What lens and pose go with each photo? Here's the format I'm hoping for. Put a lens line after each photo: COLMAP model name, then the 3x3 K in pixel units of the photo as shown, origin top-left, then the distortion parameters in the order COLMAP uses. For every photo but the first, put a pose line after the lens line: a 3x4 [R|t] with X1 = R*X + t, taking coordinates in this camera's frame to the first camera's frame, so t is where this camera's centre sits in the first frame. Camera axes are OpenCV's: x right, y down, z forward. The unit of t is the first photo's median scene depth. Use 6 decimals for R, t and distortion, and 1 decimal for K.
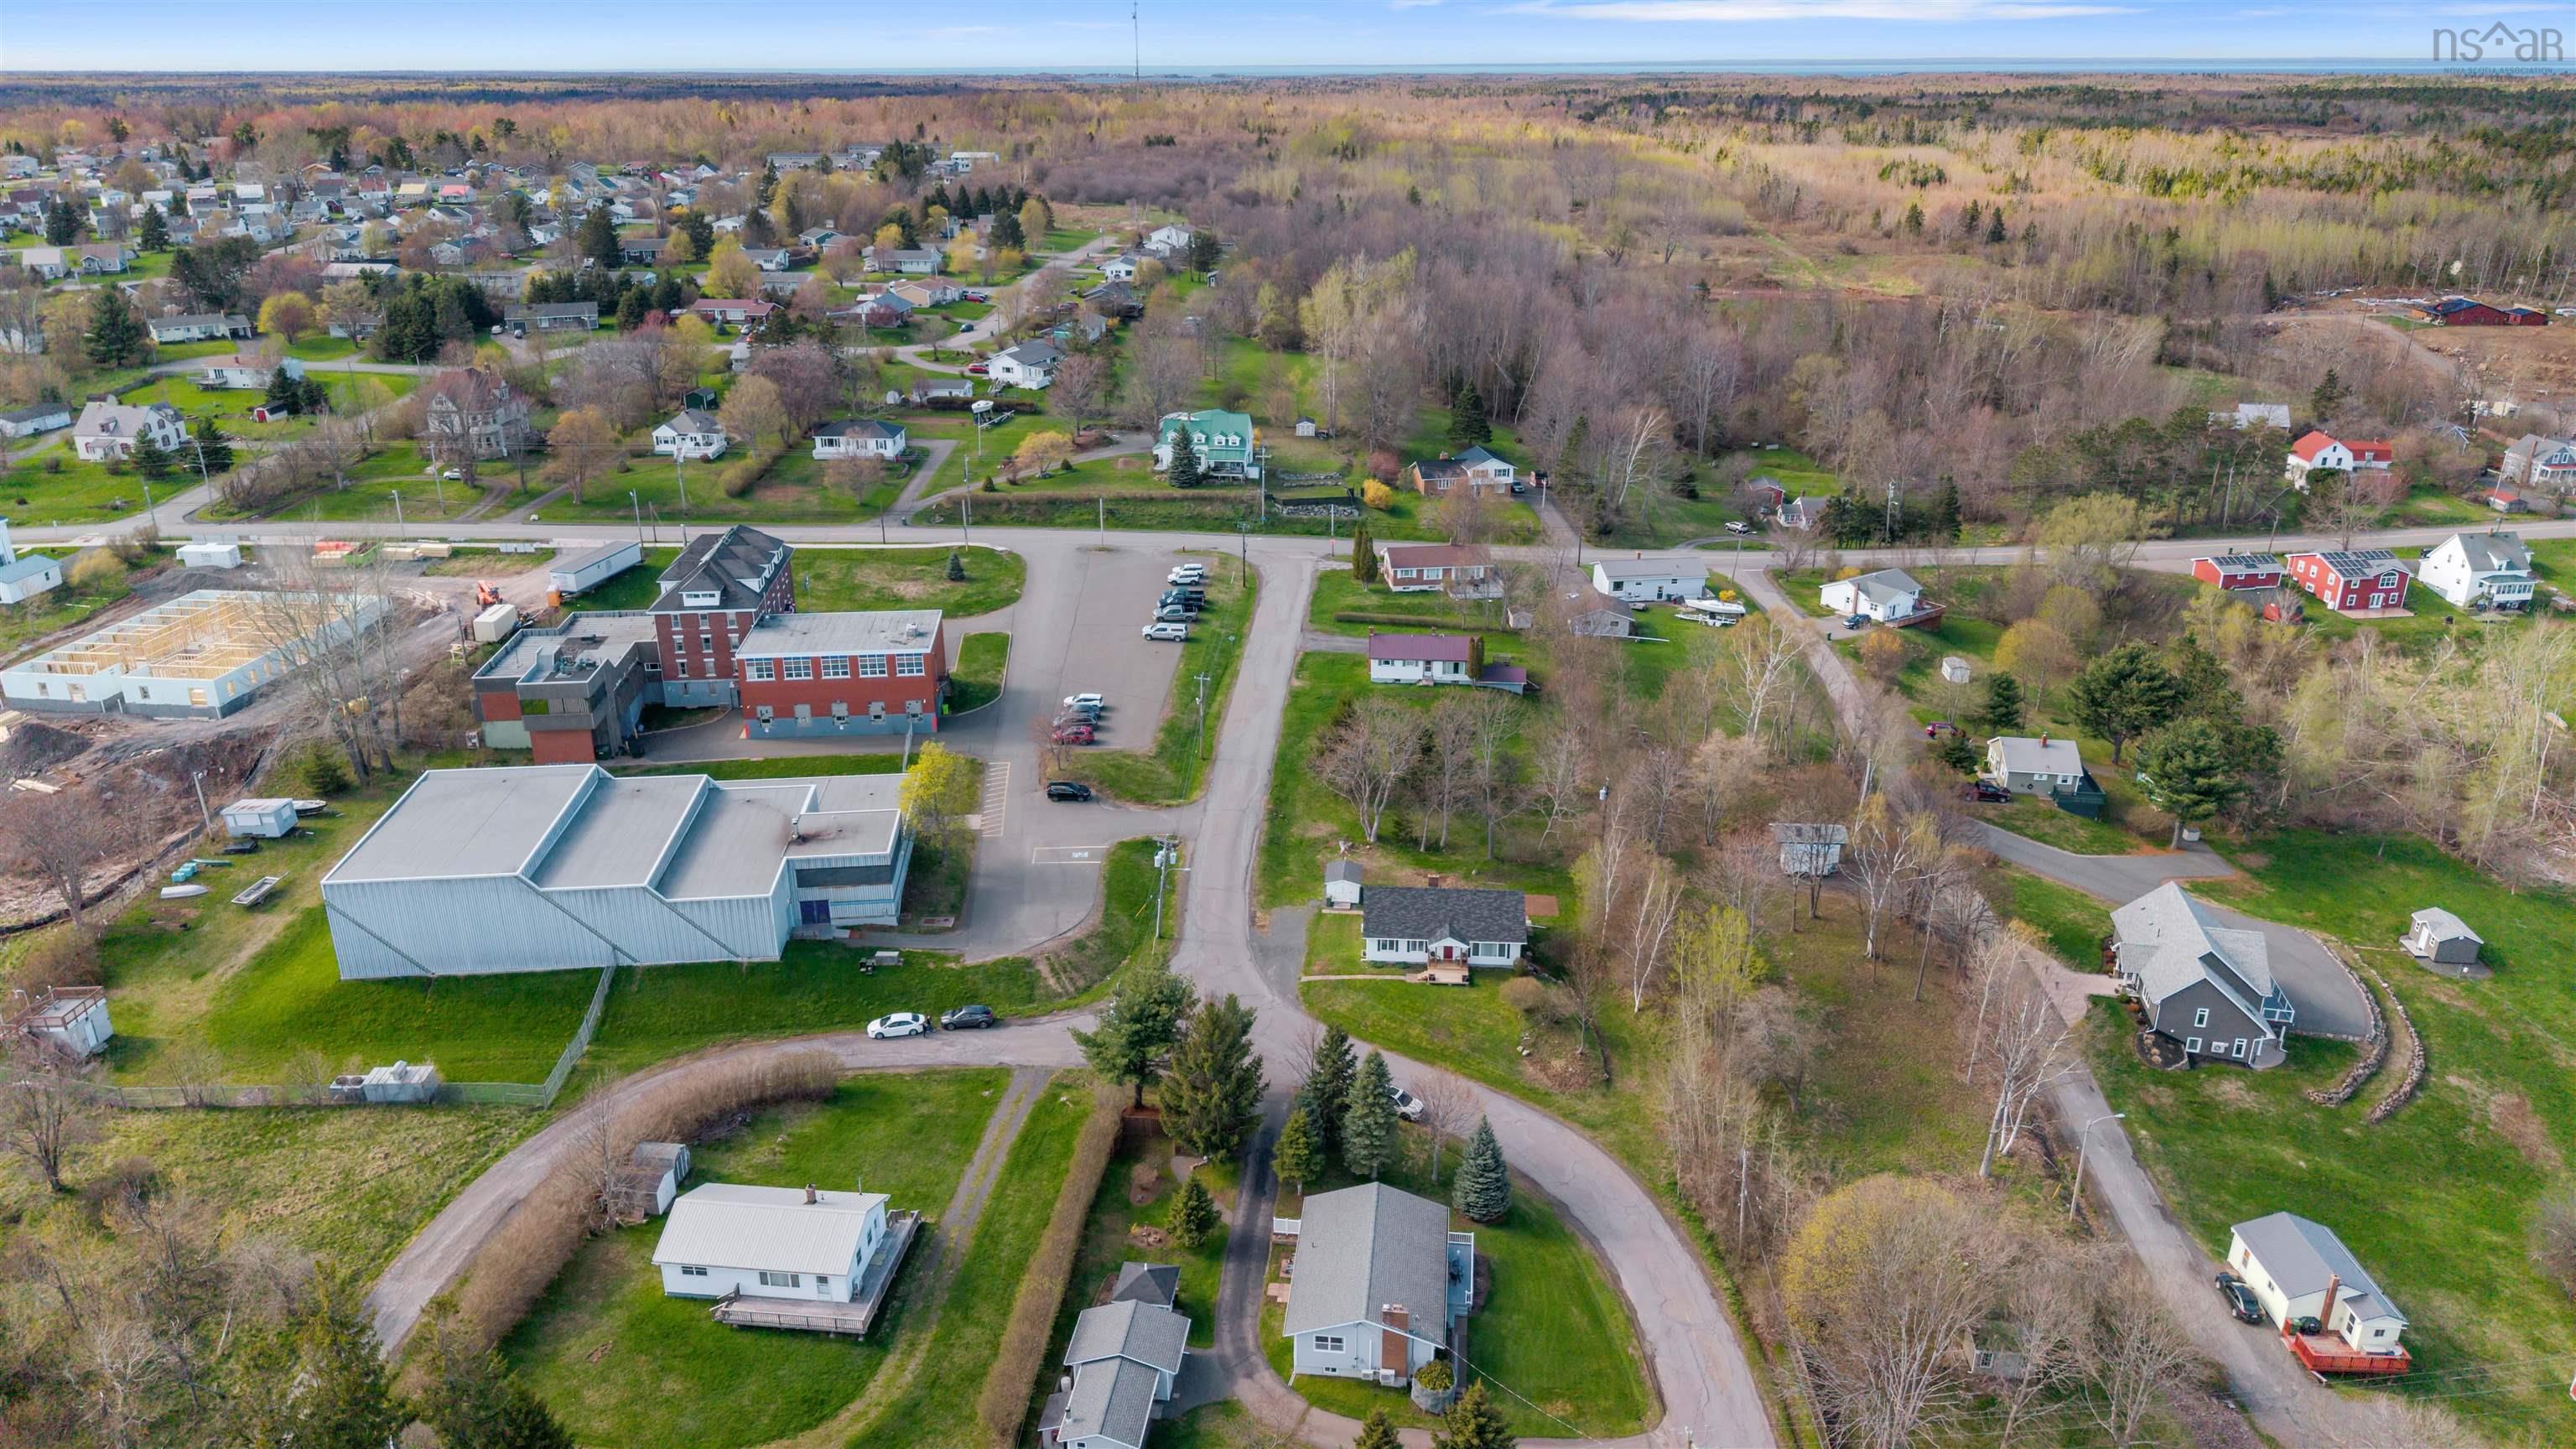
lens RADIAL K [[1704.6, 0, 1288.0], [0, 1704.6, 724.5], [0, 0, 1]] dist [0.032557, -0.000988]
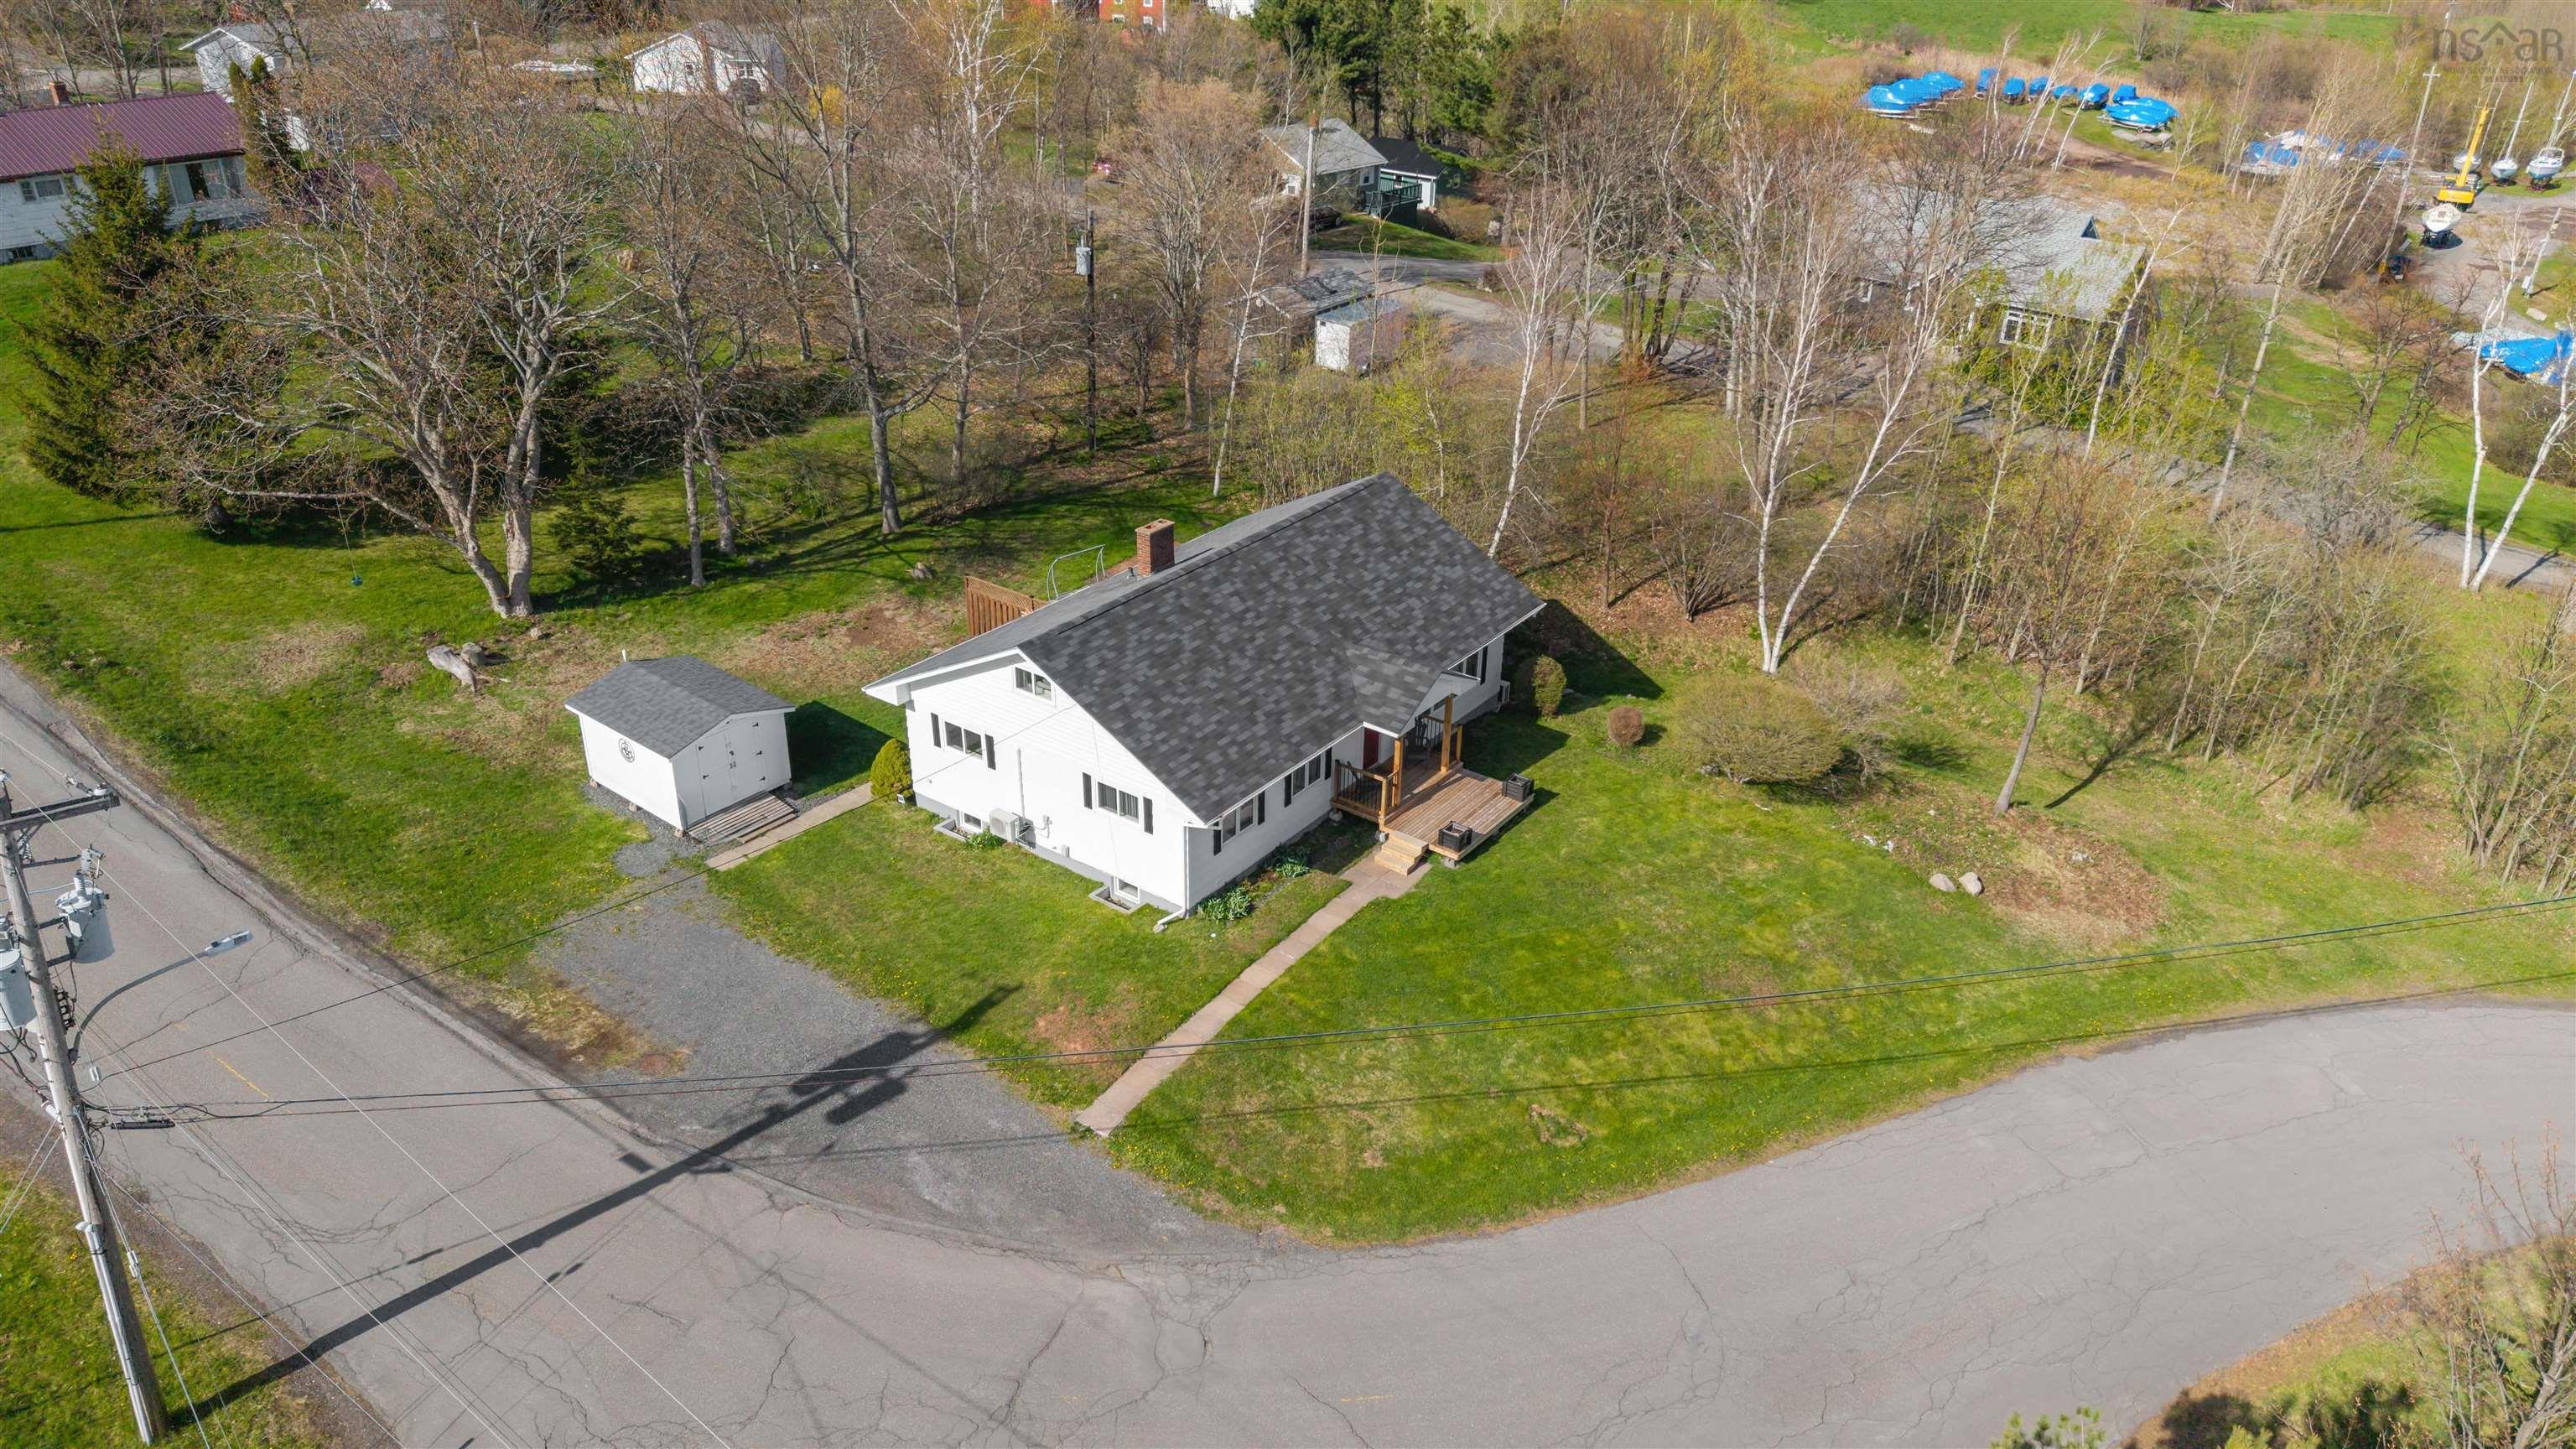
lens RADIAL K [[1704.6, 0, 1288.0], [0, 1704.6, 724.5], [0, 0, 1]] dist [0.032557, -0.000988]
pose [[0.541884, -0.409203, 0.734108, -0.121090], [0.296050, 0.910418, 0.288951, 0.050583], [-0.786585, 0.060754, 0.614486, 0.901385]]
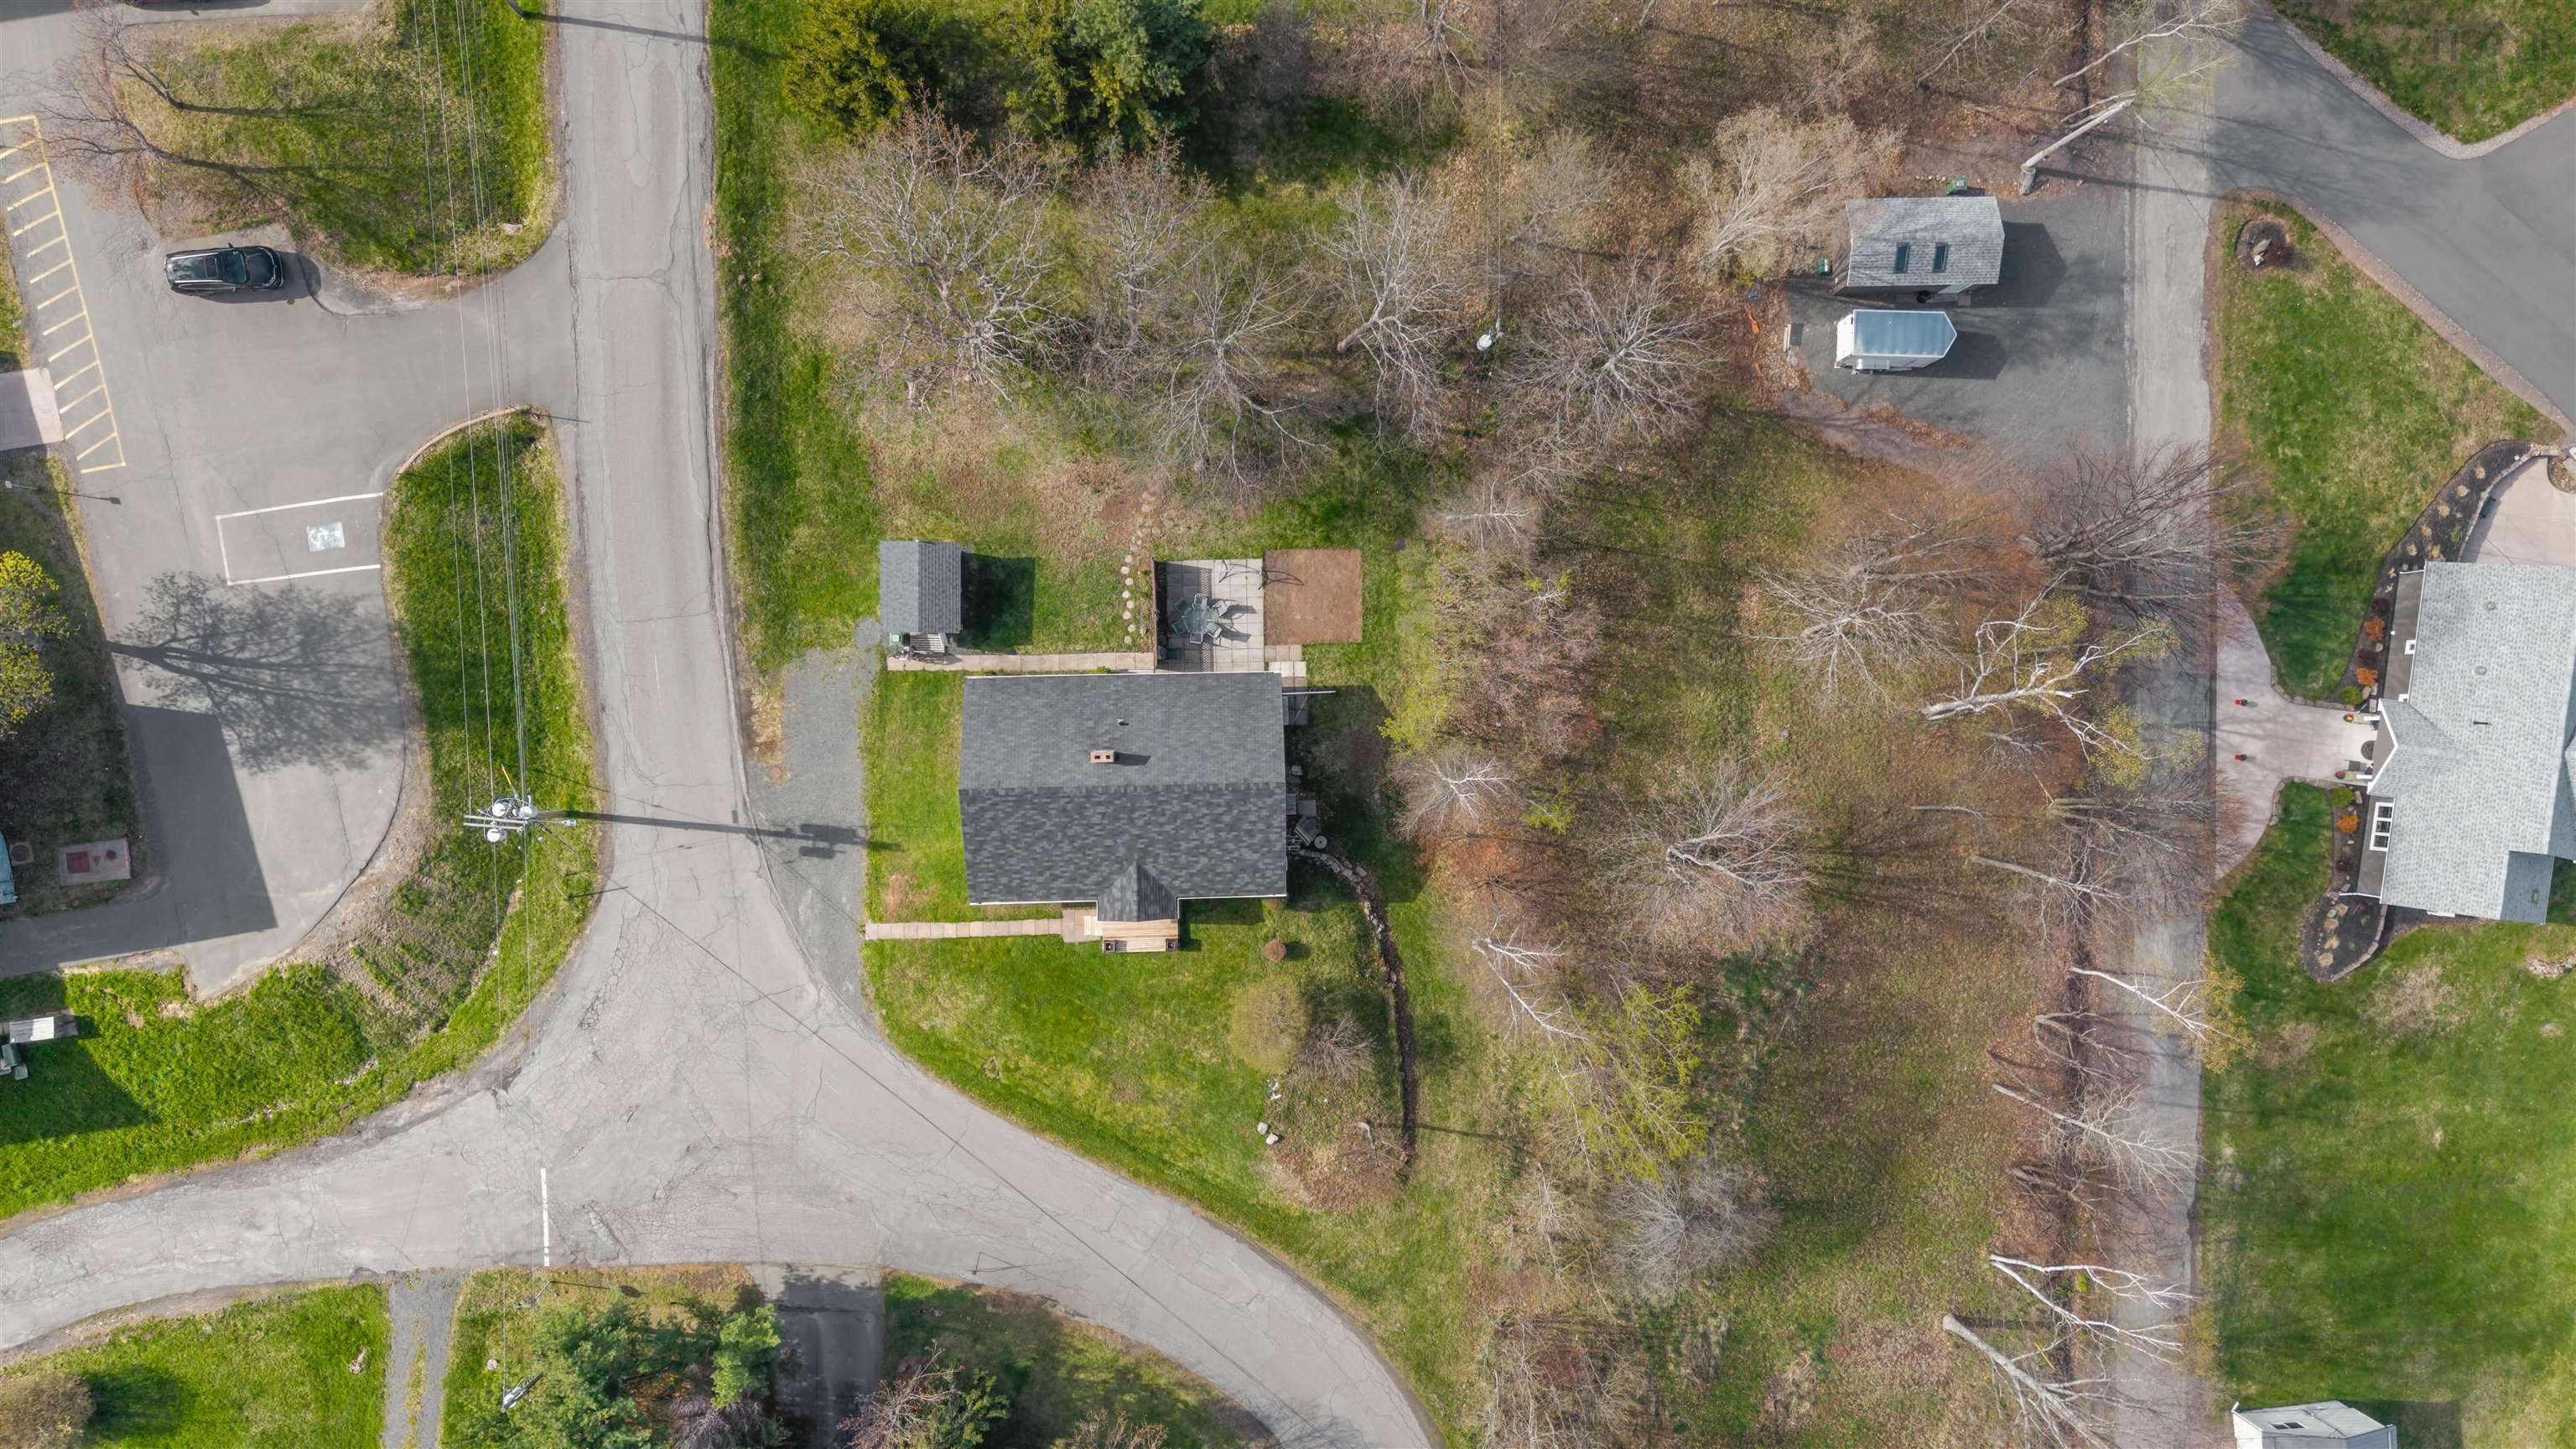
lens RADIAL K [[1704.6, 0, 1288.0], [0, 1704.6, 724.5], [0, 0, 1]] dist [0.032557, -0.000988]
pose [[0.996033, -0.081556, 0.035584, 0.134163], [-0.003619, 0.362452, 0.931995, -0.399192], [-0.088907, -0.928427, 0.360720, 0.909812]]
